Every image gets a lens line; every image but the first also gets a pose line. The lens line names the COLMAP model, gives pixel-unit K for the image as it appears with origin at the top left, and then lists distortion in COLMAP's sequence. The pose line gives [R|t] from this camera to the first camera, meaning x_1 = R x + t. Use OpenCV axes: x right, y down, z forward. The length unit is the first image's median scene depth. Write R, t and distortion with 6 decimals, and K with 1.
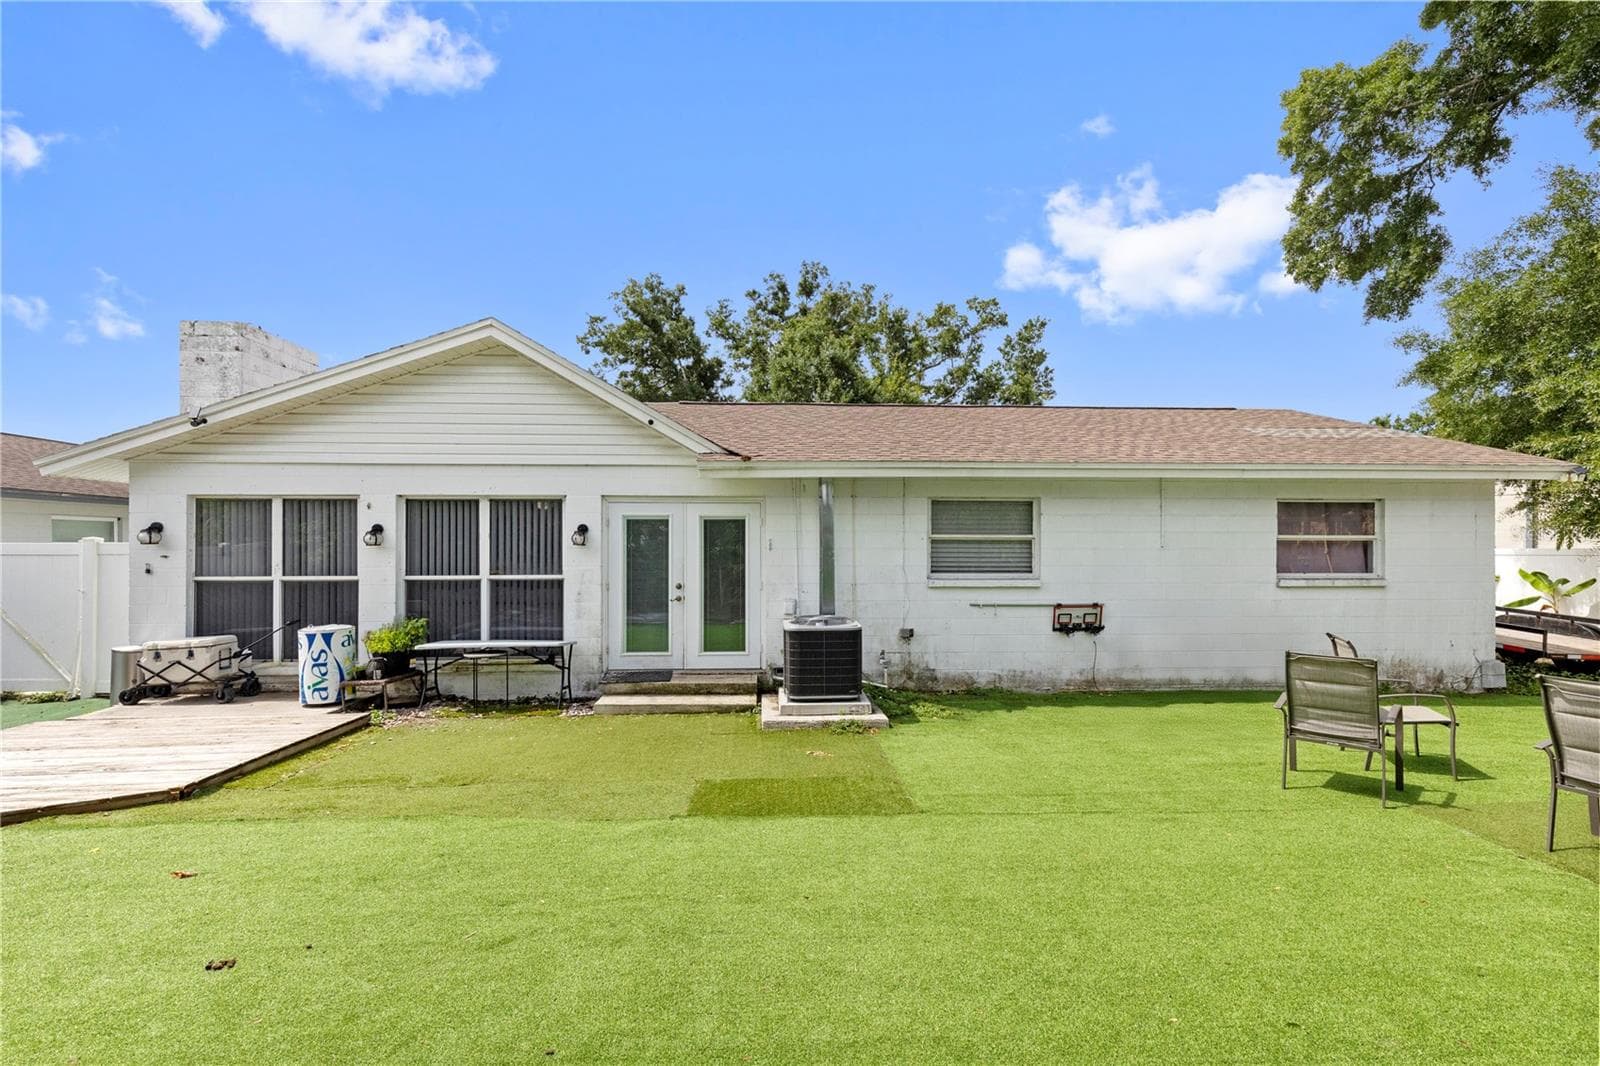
lens RADIAL K [[728.0, 0, 814.4], [0, 728.0, 536.7], [0, 0, 1]] dist [0.007153, 0.000596]
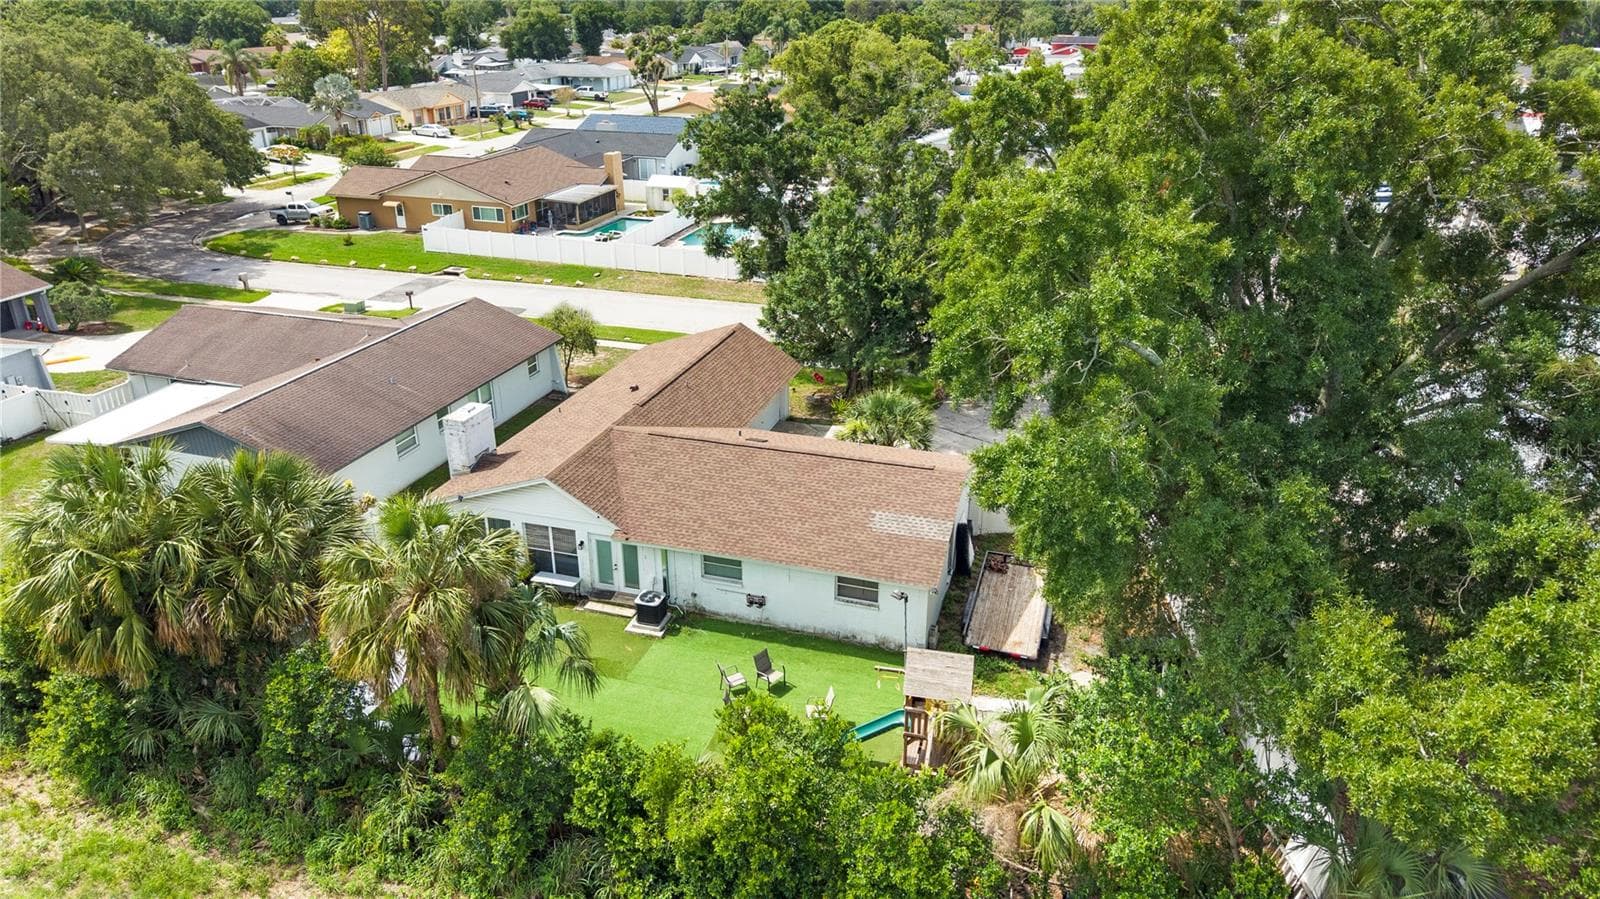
lens RADIAL K [[1067.4, 0, 800.0], [0, 1067.4, 449.5], [0, 0, 1]] dist [0.084243, -0.114595]
pose [[0.936904, 0.143035, -0.318985, 1.693750], [0.000392, 0.912034, 0.410113, -1.989400], [0.349586, -0.384362, 0.854433, -2.032139]]
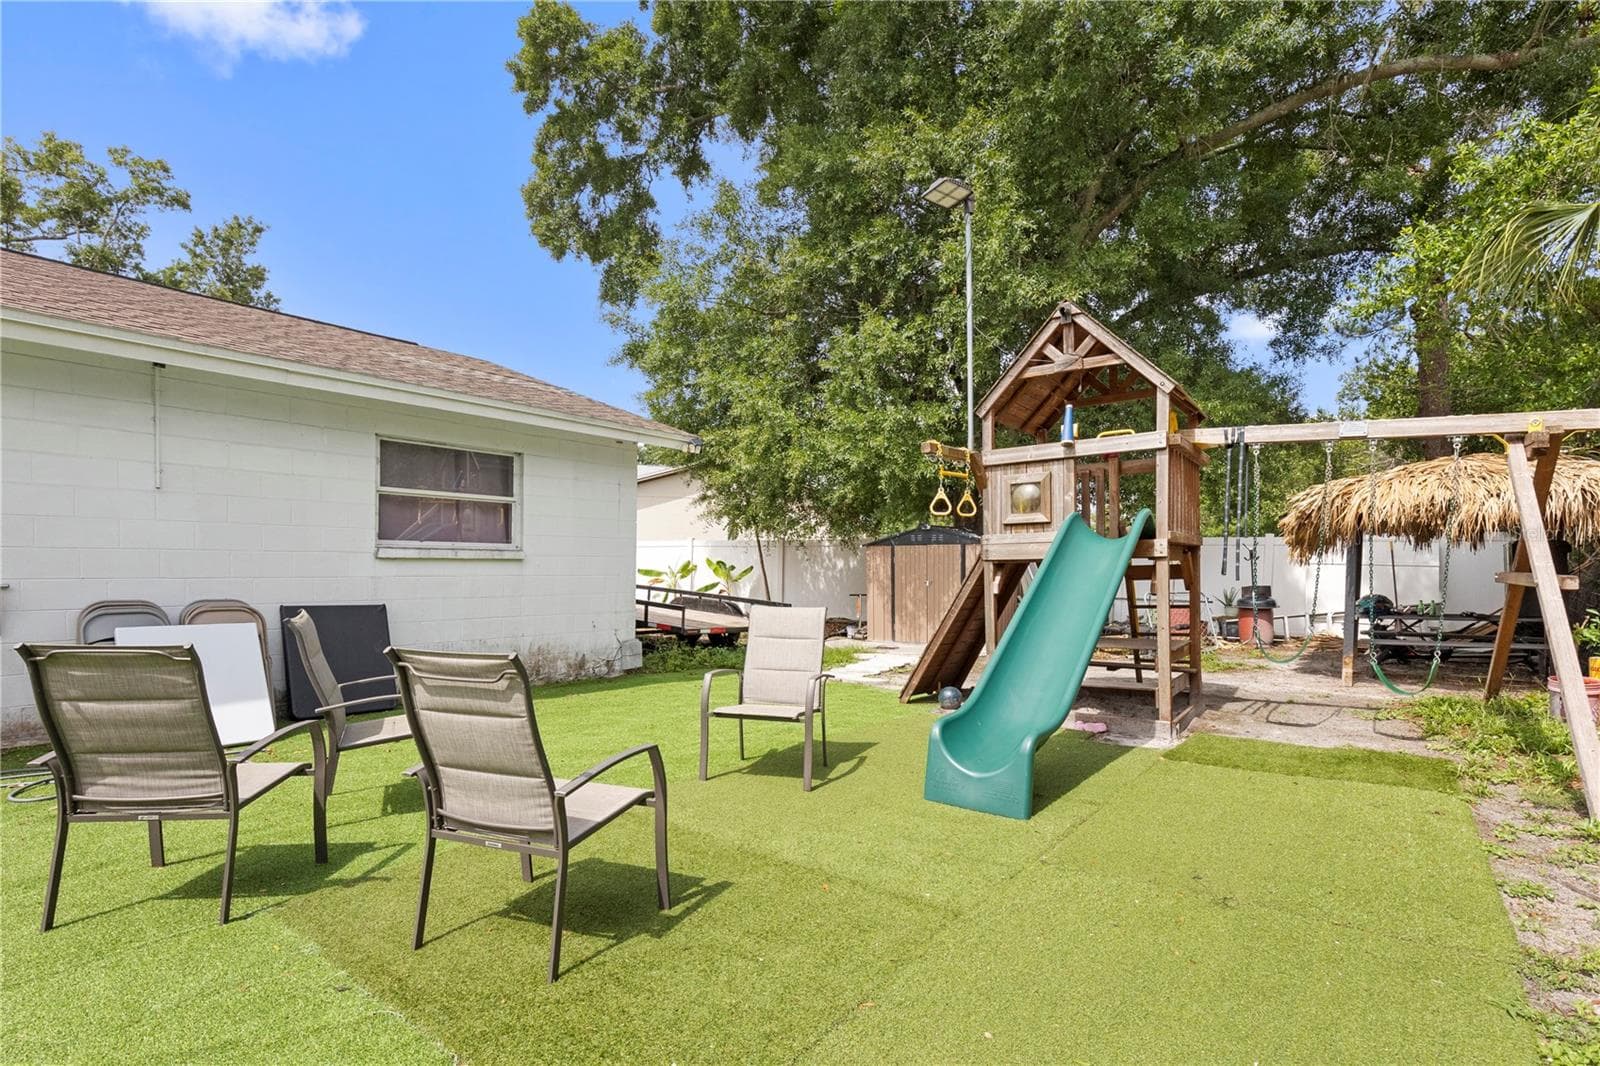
lens RADIAL K [[746.4, 0, 846.7], [0, 746.4, 567.1], [0, 0, 1]] dist [0.000625, 0.000018]
pose [[0.641912, 0.004972, 0.766762, 0.395749], [-0.029084, 0.999417, 0.017868, 0.054331], [-0.766226, -0.033771, 0.641683, 0.190714]]
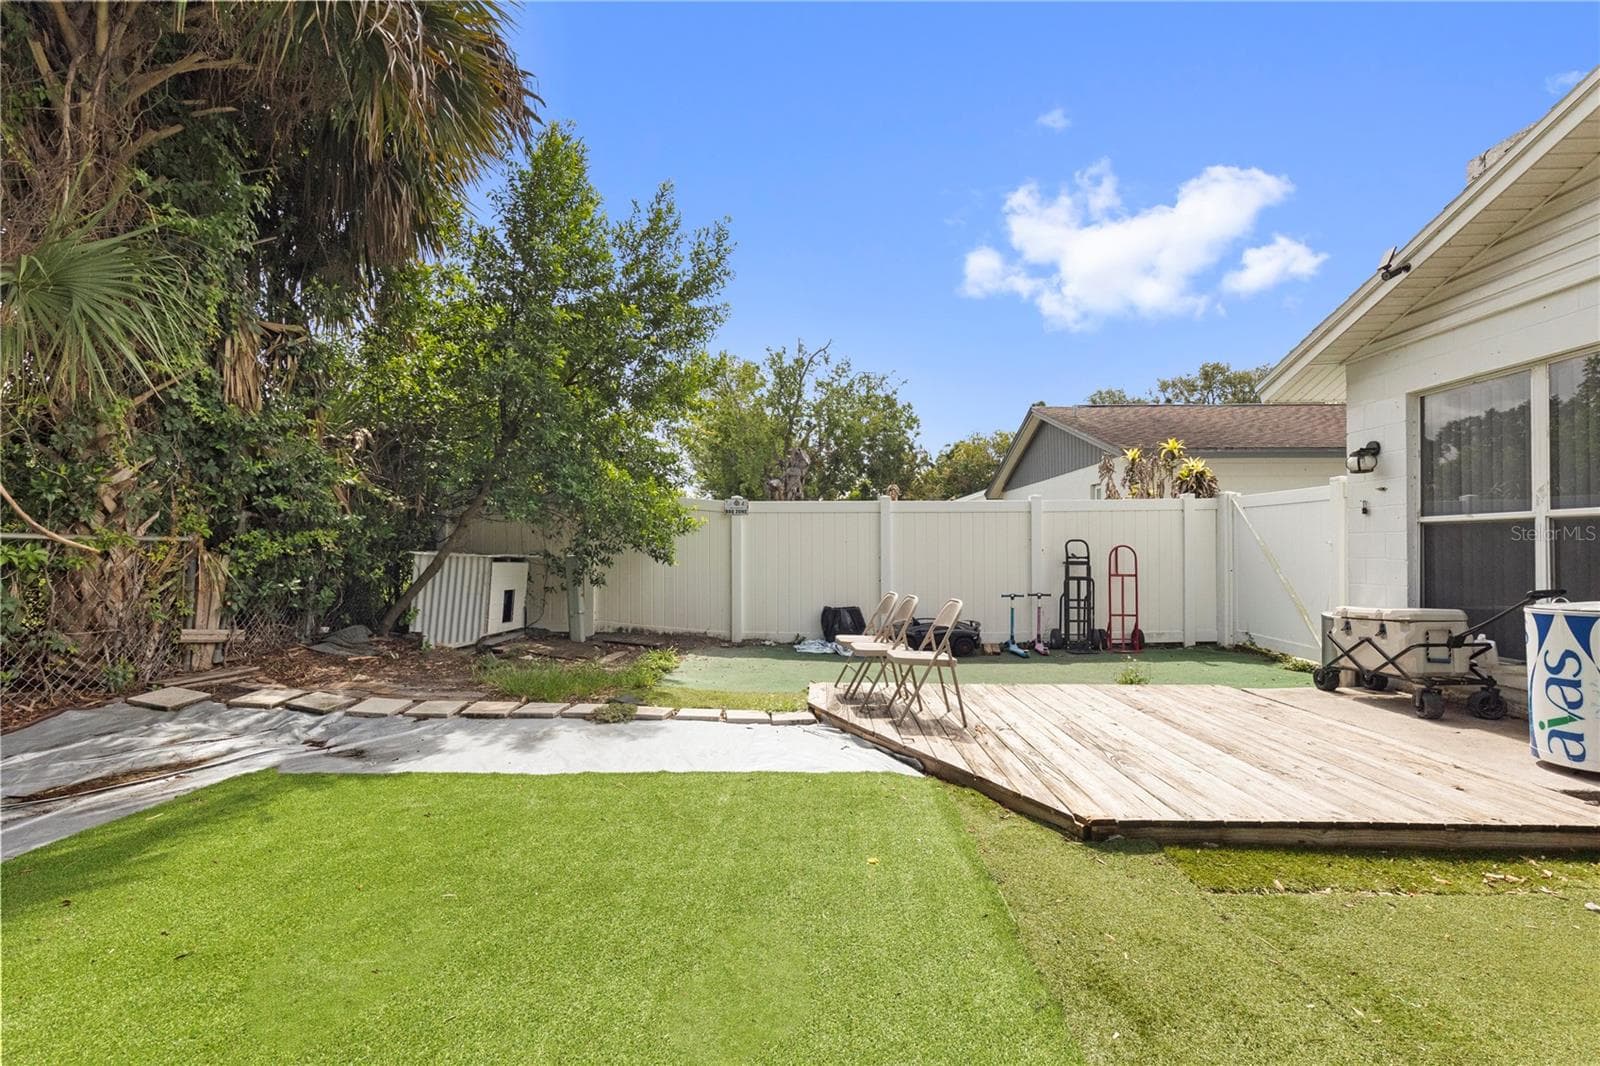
lens RADIAL K [[712.0, 0, 802.4], [0, 712.0, 547.4], [0, 0, 1]] dist [-0.000216, -0.000064]
pose [[-0.081098, -0.001762, -0.996705, -0.164026], [0.019485, 0.999805, -0.003353, 0.071826], [0.996516, -0.019693, -0.081048, 0.489385]]
